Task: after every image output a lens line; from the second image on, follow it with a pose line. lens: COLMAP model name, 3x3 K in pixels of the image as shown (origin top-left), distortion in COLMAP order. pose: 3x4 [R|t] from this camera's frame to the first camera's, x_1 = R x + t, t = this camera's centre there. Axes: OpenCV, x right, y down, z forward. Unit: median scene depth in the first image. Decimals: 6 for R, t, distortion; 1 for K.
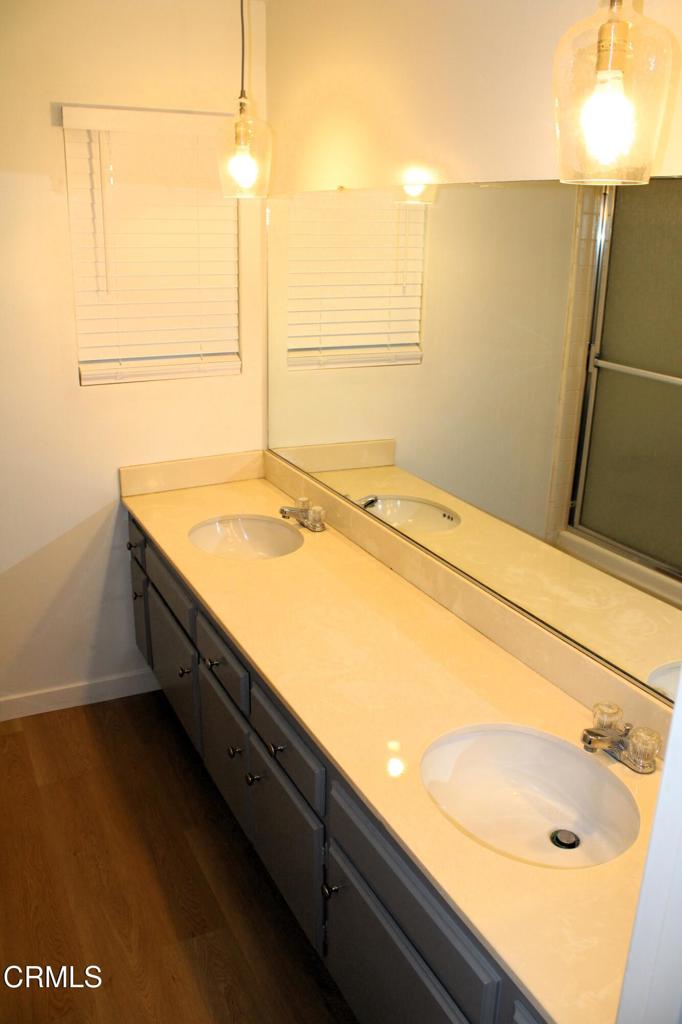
lens RADIAL K [[854.7, 0, 338.6], [0, 854.7, 516.5], [0, 0, 1]] dist [-0.149565, 0.107069]
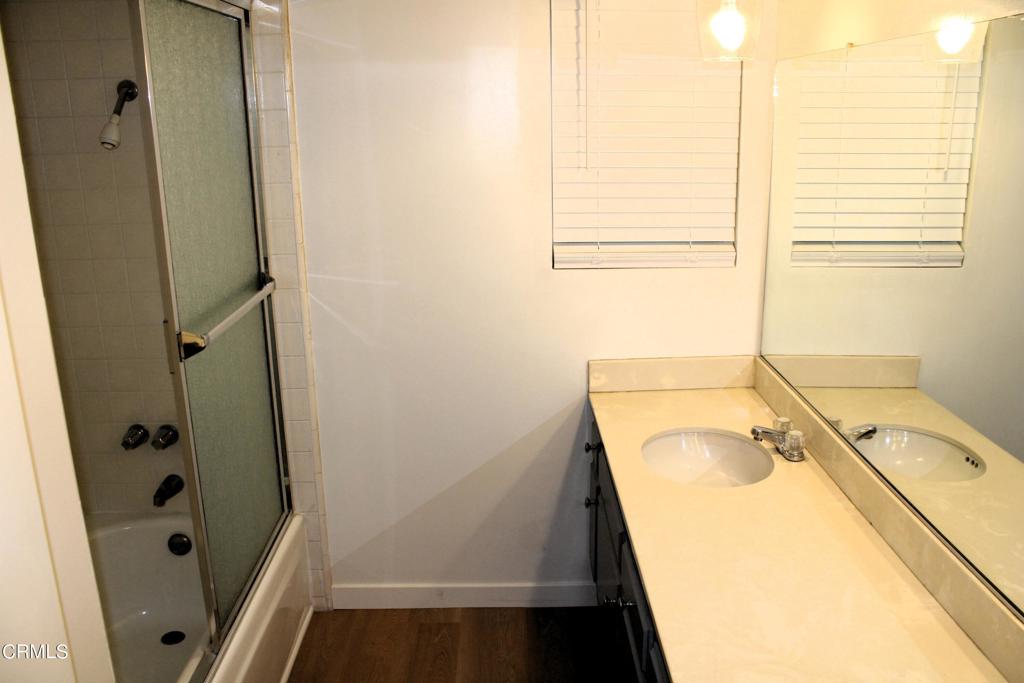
lens RADIAL K [[854.7, 0, 514.9], [0, 854.7, 361.3], [0, 0, 1]] dist [-0.149565, 0.107069]
pose [[0.900649, 0.093226, -0.424430, 0.060803], [-0.114899, 0.993045, -0.025696, -0.023351], [0.419082, 0.071910, 0.905096, 0.127594]]
